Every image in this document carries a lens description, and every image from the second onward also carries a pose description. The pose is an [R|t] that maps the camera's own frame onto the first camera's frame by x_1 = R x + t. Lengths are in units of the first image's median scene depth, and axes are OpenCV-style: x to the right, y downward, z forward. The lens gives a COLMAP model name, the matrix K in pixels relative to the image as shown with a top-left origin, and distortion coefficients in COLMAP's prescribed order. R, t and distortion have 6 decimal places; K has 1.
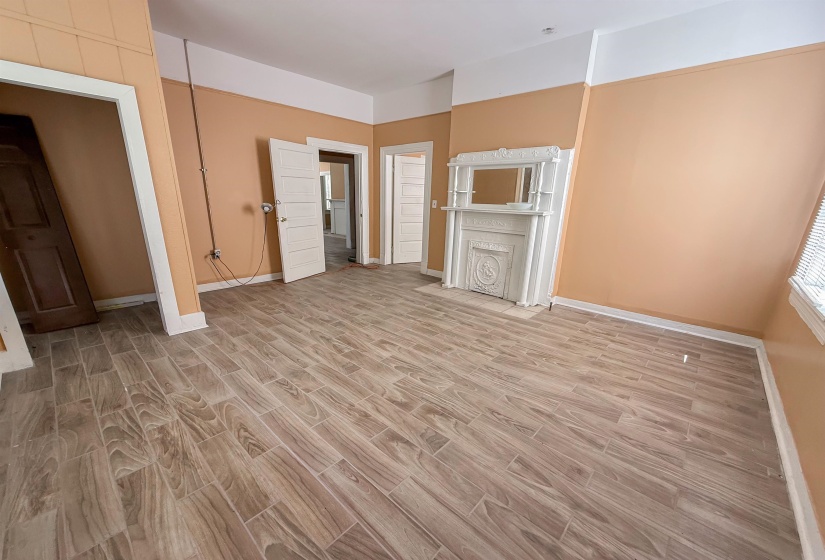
lens RADIAL K [[326.0, 0, 410.2], [0, 326.0, 286.5], [0, 0, 1]] dist [0.000106, 0.000067]
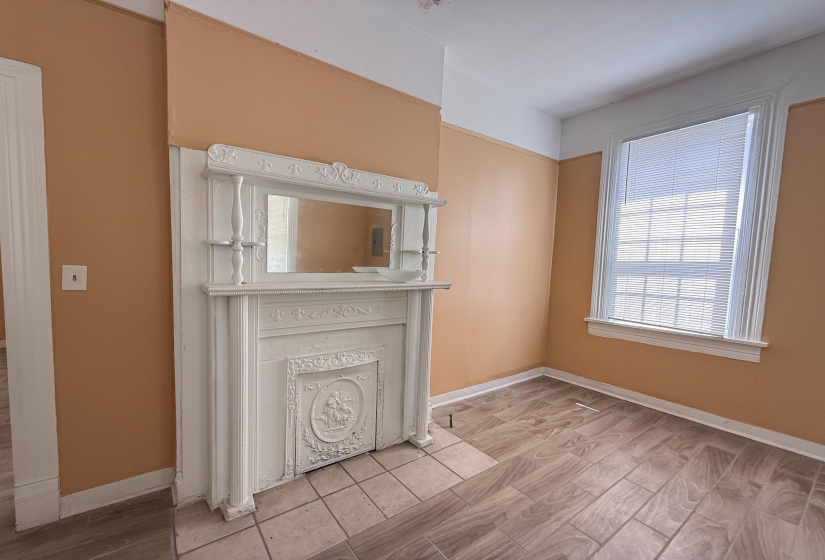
lens RADIAL K [[326.0, 0, 410.2], [0, 326.0, 286.5], [0, 0, 1]] dist [0.000106, 0.000067]
pose [[0.220588, -0.089381, 0.971263, -0.261719], [0.240809, 0.969957, 0.034570, -0.316639], [-0.945173, 0.226263, 0.235485, 1.117938]]
